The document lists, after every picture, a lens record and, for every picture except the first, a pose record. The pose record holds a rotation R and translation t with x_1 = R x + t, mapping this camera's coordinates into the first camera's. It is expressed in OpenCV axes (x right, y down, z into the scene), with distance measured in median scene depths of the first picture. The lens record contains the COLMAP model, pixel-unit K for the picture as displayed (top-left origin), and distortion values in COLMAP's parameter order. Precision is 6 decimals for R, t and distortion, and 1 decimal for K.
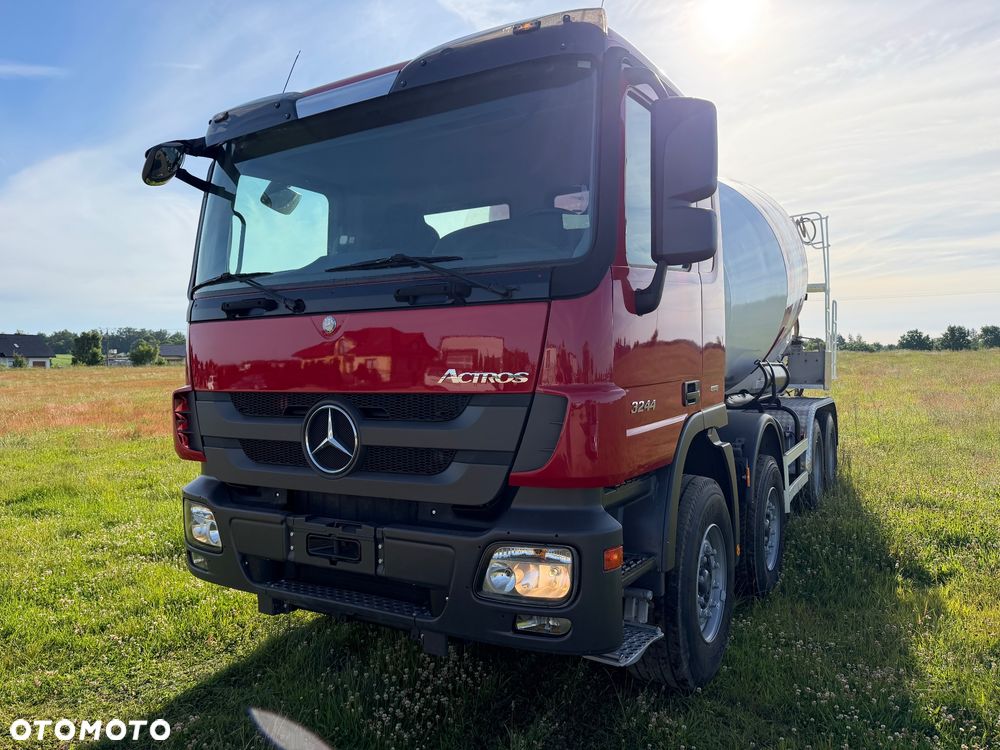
lens RADIAL K [[709.8, 0, 505.5], [0, 709.8, 376.6], [0, 0, 1]] dist [0.089360, -0.123127]
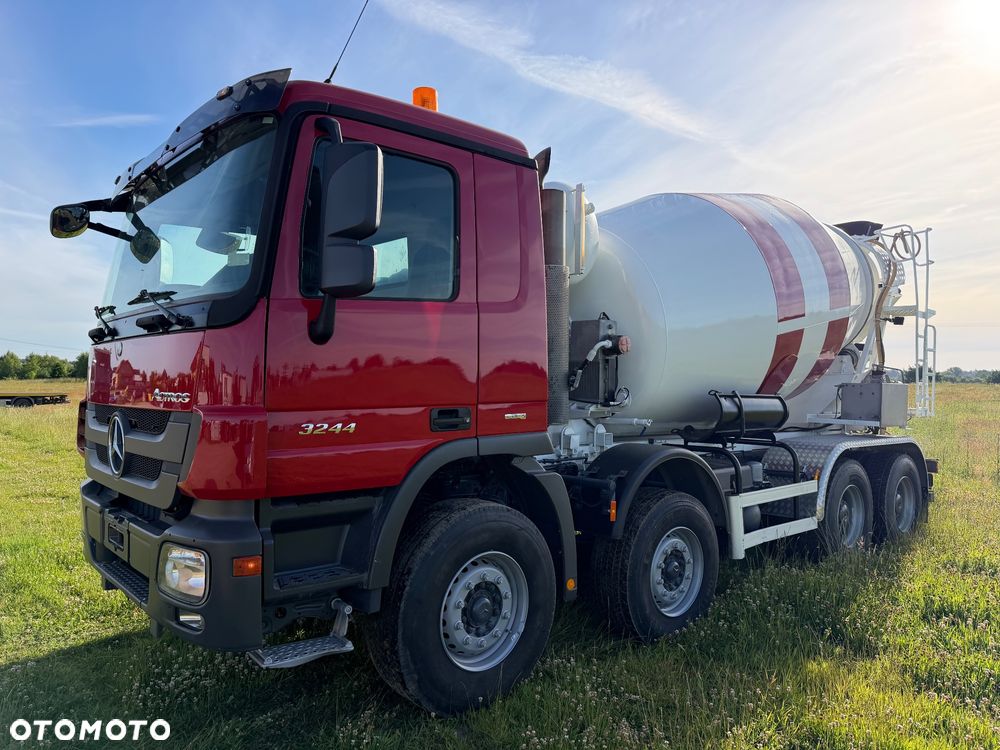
lens RADIAL K [[710.5, 0, 502.7], [0, 710.5, 375.2], [0, 0, 1]] dist [0.071751, -0.092051]
pose [[0.948698, 0.022072, -0.315413, 0.688243], [-0.032251, 0.999113, -0.027090, -0.016131], [0.314535, 0.035873, 0.948568, 0.057674]]
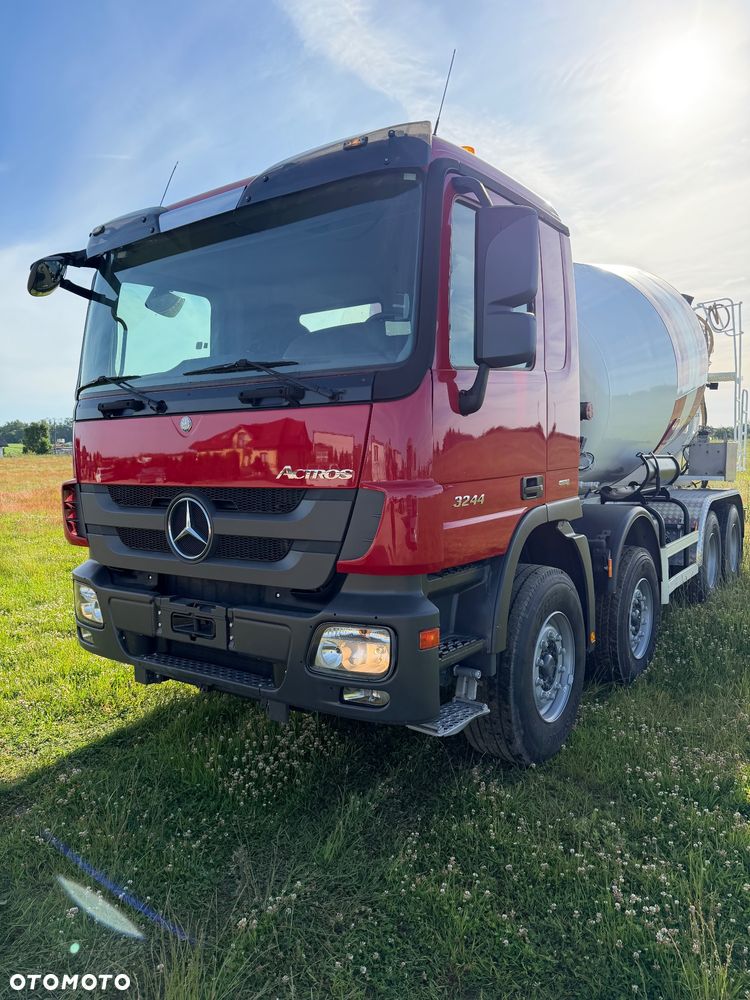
lens RADIAL K [[707.9, 0, 375.0], [0, 707.9, 500.0], [0, 0, 1]] dist [0.135199, -0.239668]
pose [[0.995962, 0.005349, -0.089621, 0.131345], [-0.001011, 0.998829, 0.048379, -0.009383], [0.089775, -0.048093, 0.994800, -0.067587]]
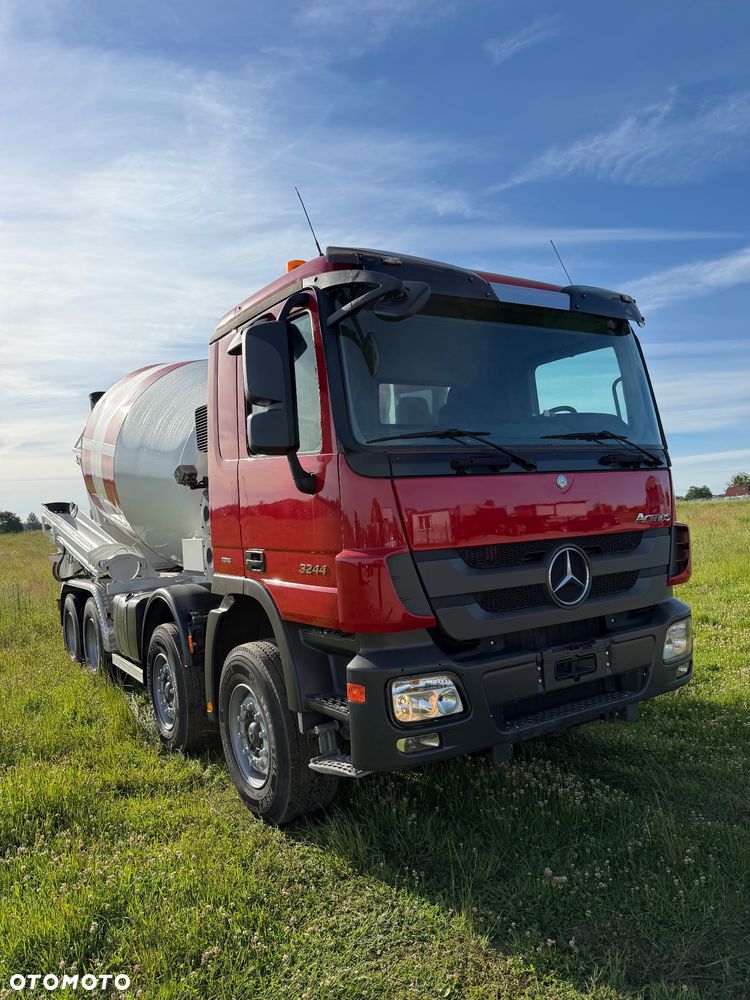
lens RADIAL K [[709.8, 0, 365.3], [0, 709.8, 498.3], [0, 0, 1]] dist [0.089360, -0.123127]
pose [[0.466036, 0.005172, 0.884751, -1.373922], [0.074676, 0.996185, -0.045159, -0.013817], [-0.881609, 0.087115, 0.463872, 0.680460]]
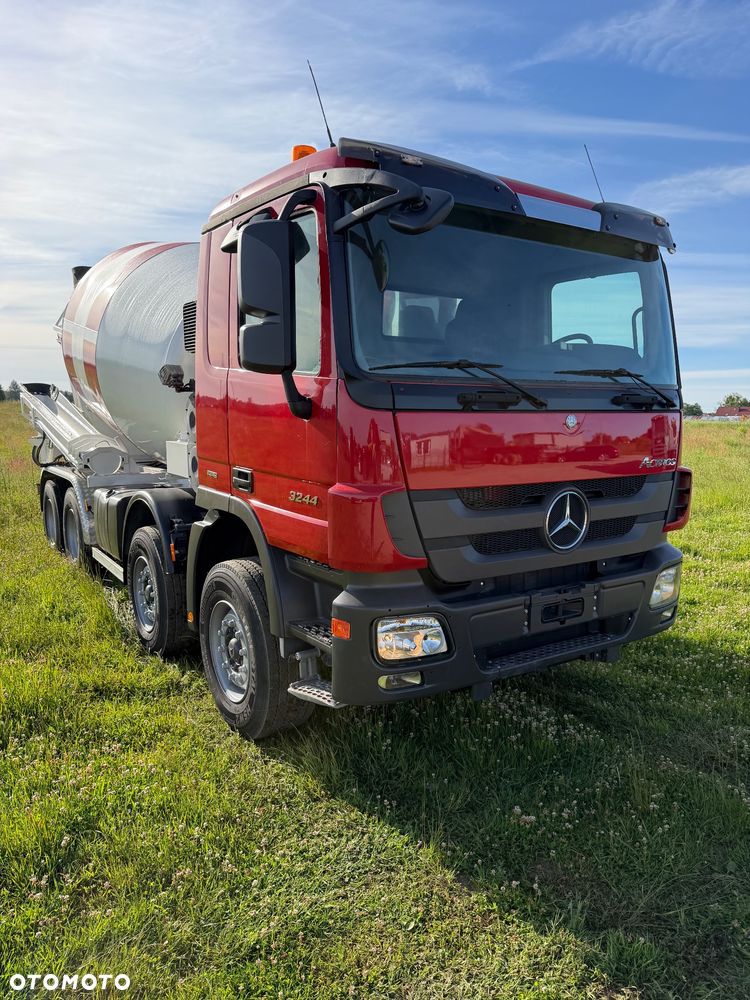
lens RADIAL K [[707.9, 0, 375.0], [0, 707.9, 500.0], [0, 0, 1]] dist [0.135199, -0.239668]
pose [[0.442432, -0.096005, 0.891649, -1.326986], [0.003566, 0.994434, 0.105303, -0.065278], [-0.896795, -0.043409, 0.440312, 0.714387]]
